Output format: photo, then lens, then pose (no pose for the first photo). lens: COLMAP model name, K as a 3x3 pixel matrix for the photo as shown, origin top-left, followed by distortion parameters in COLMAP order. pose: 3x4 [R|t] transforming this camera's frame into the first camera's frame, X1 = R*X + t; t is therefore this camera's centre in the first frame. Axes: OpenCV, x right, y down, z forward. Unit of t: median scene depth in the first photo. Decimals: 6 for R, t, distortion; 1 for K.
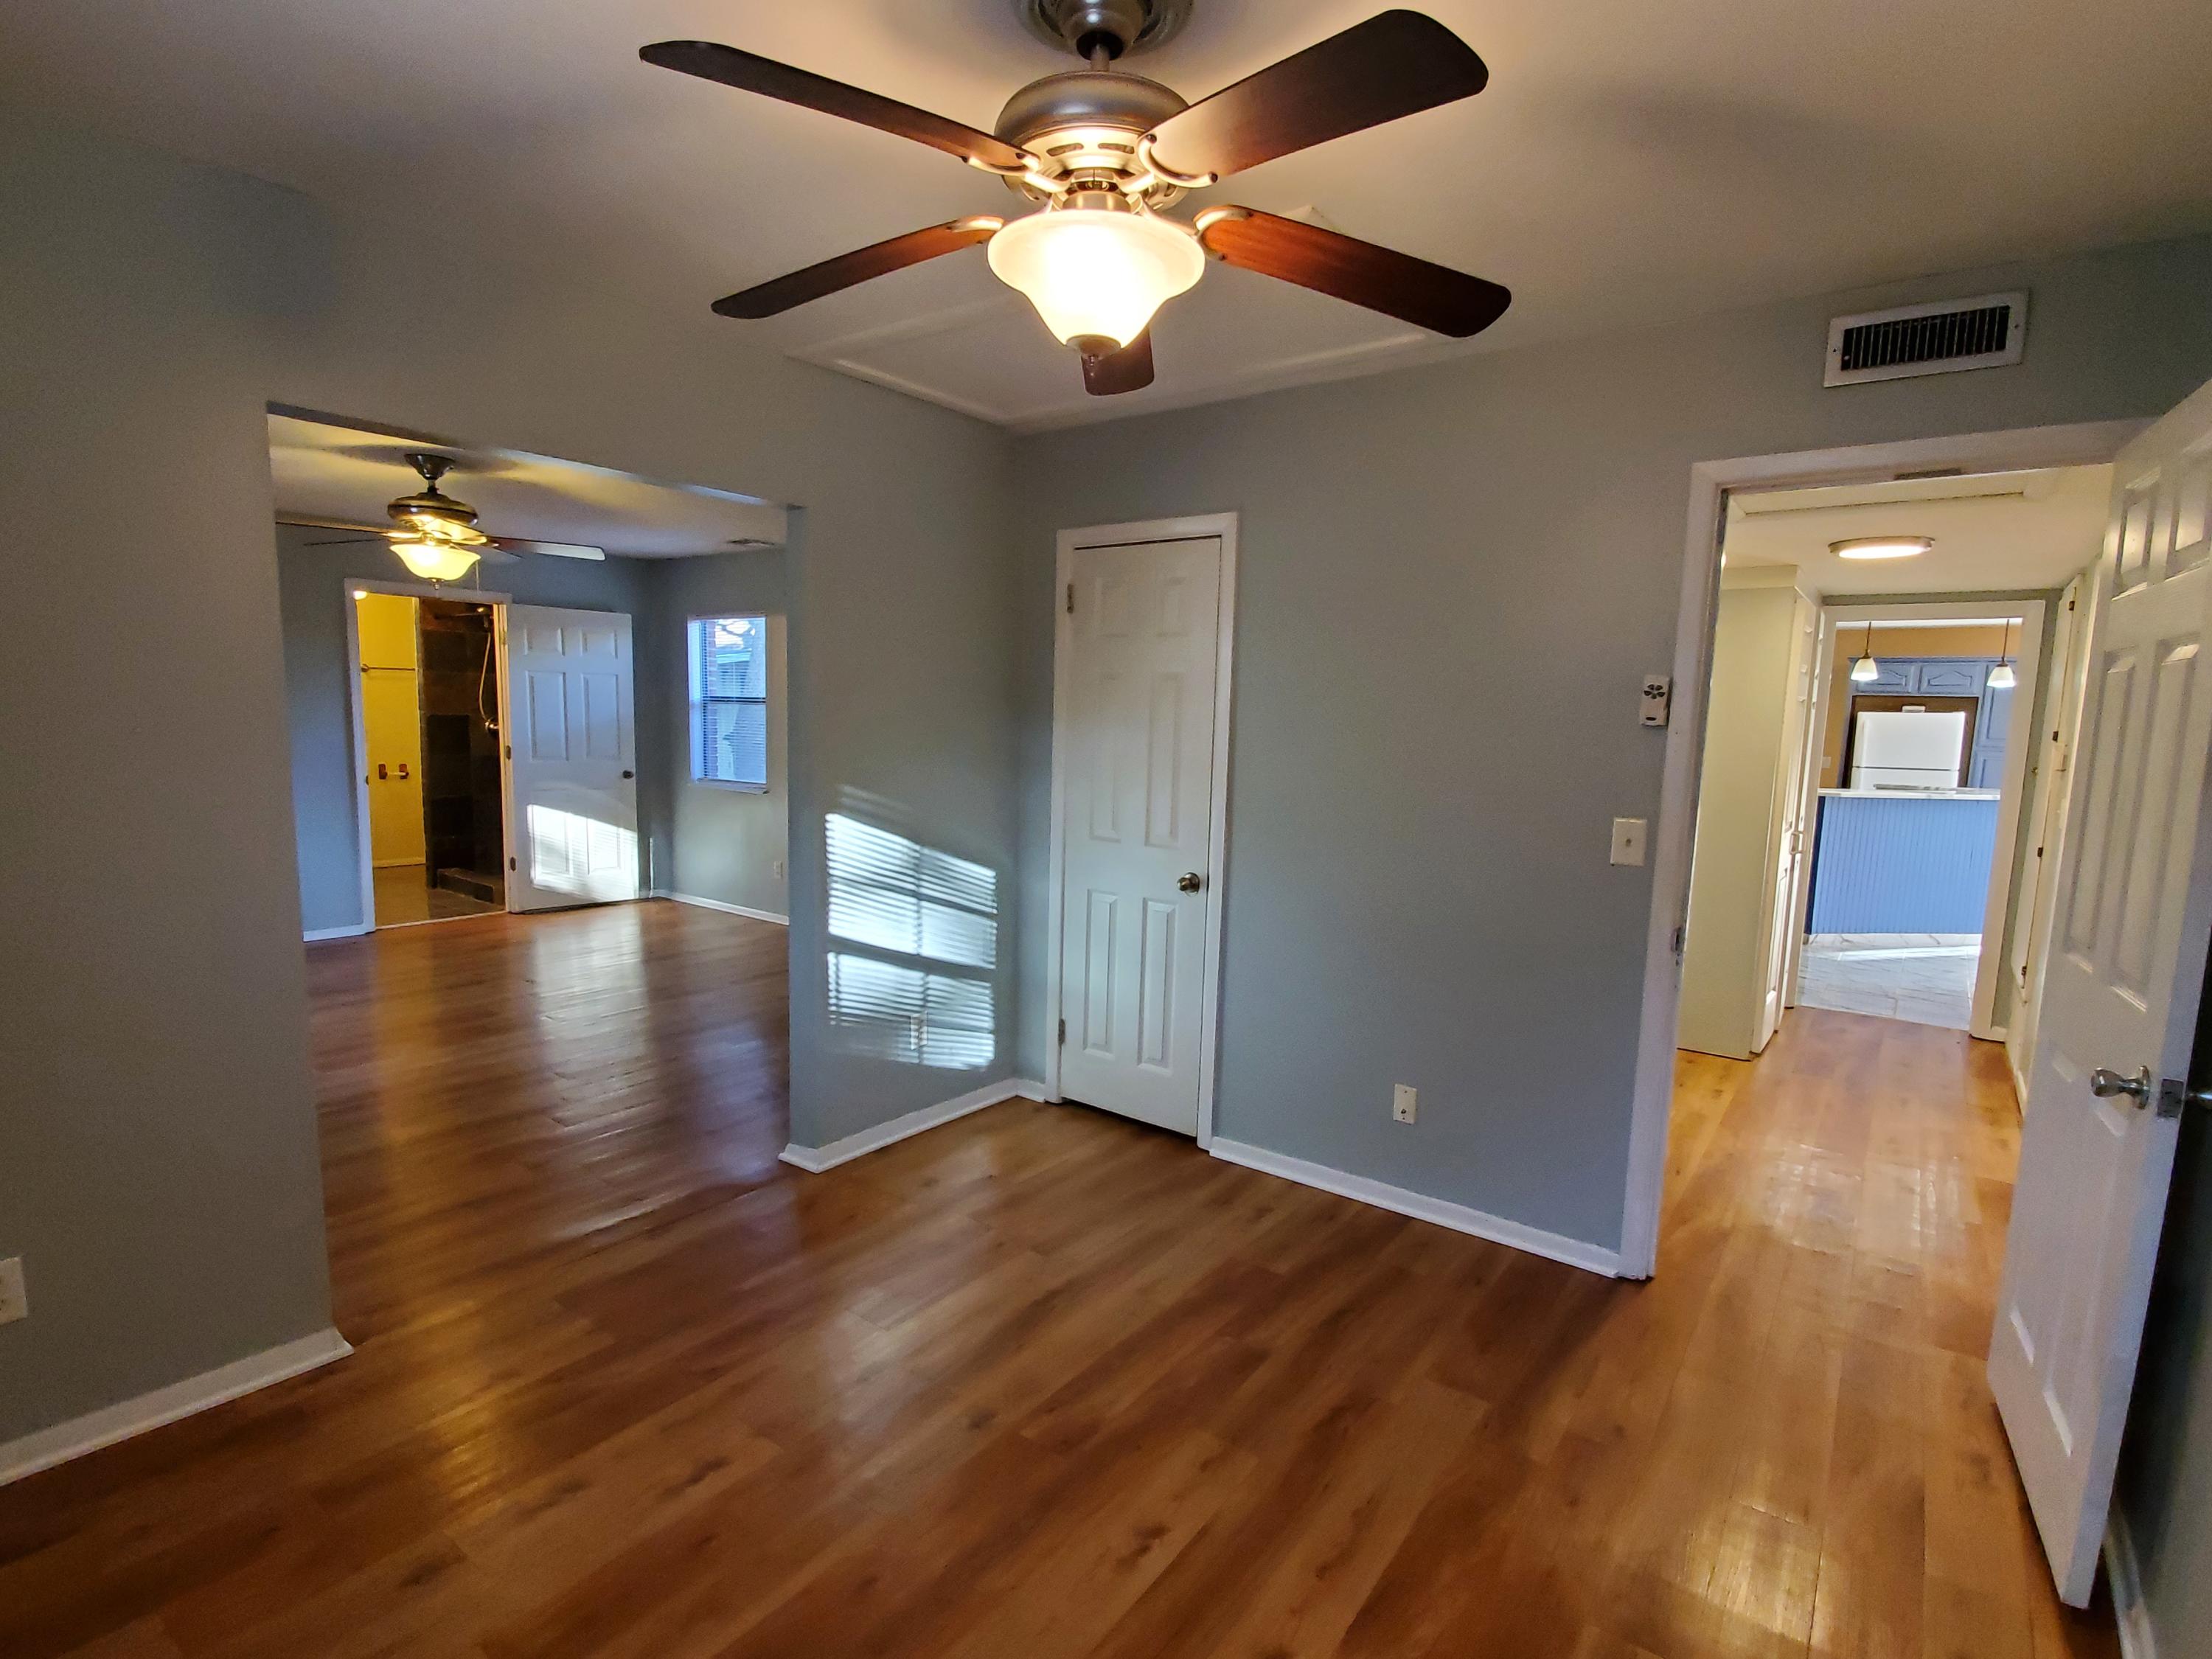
lens RADIAL K [[1077.0, 0, 1115.5], [0, 1077.0, 822.0], [0, 0, 1]] dist [-0.006511, -0.004839]
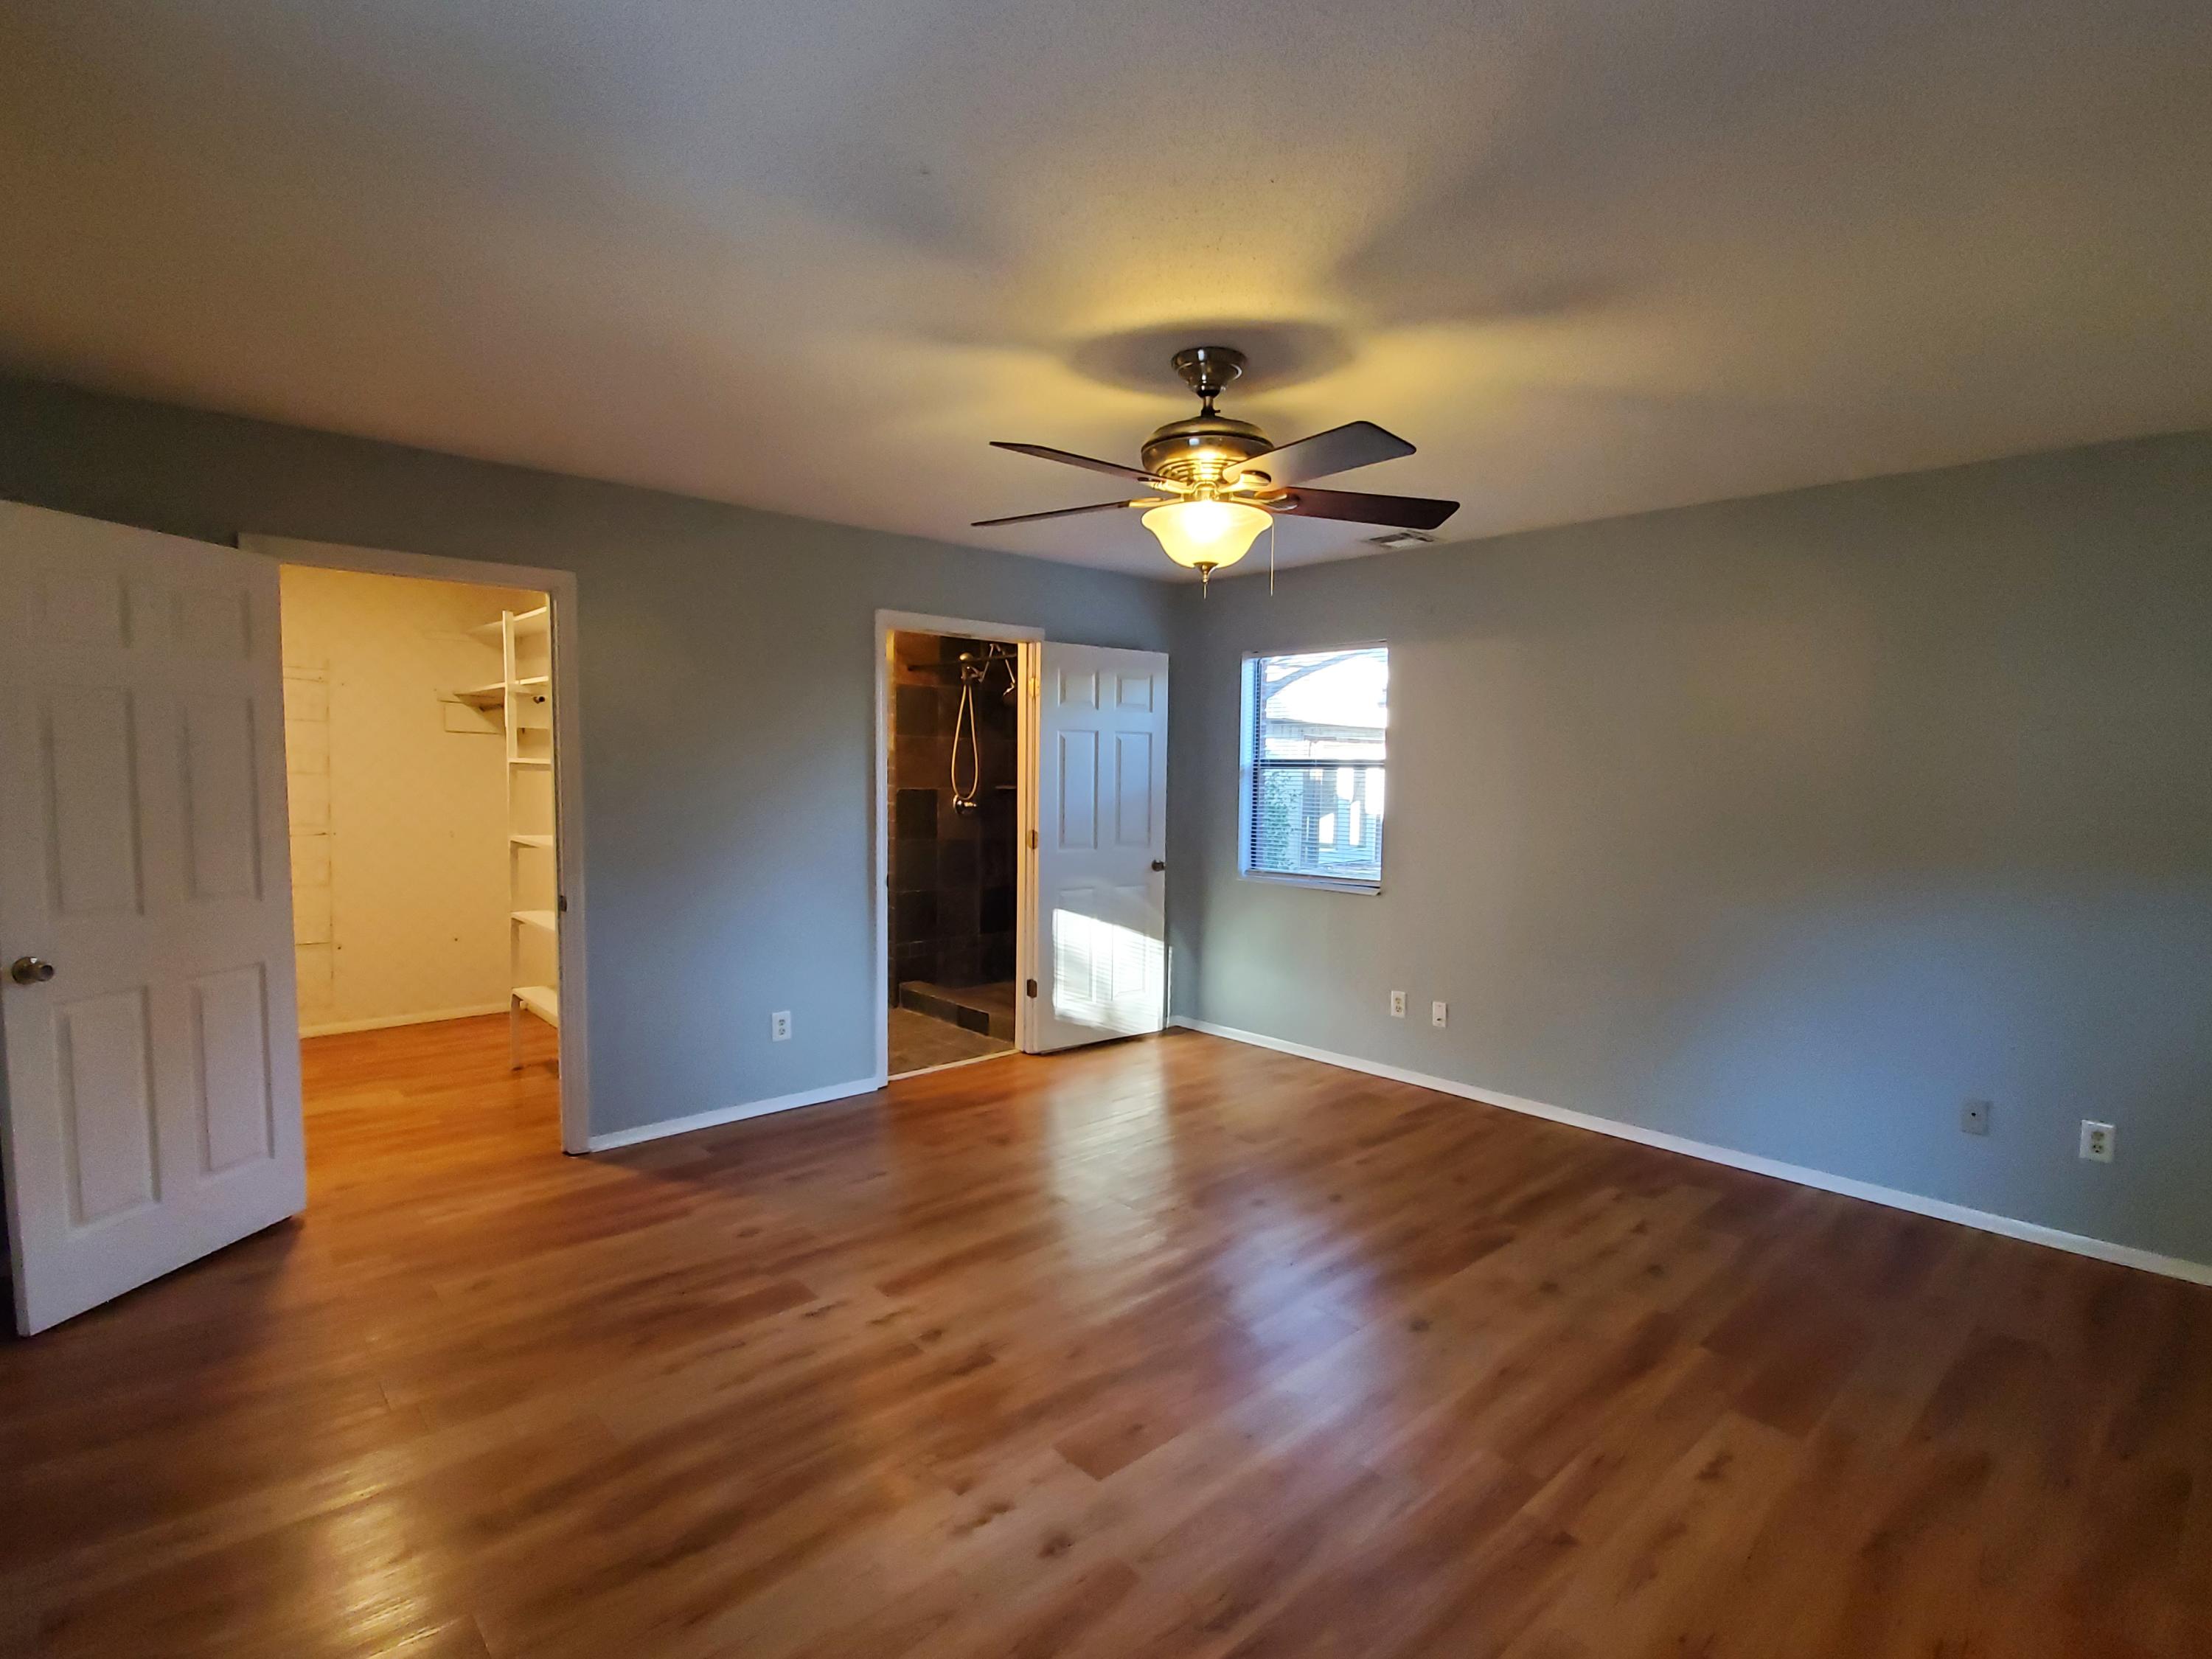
lens RADIAL K [[1077.0, 0, 1111.1], [0, 1077.0, 840.7], [0, 0, 1]] dist [-0.006511, -0.004839]
pose [[0.982260, -0.007643, -0.187367, -0.342593], [0.000343, 0.999241, -0.038960, -0.032177], [0.187522, 0.038204, 0.981517, 0.252172]]
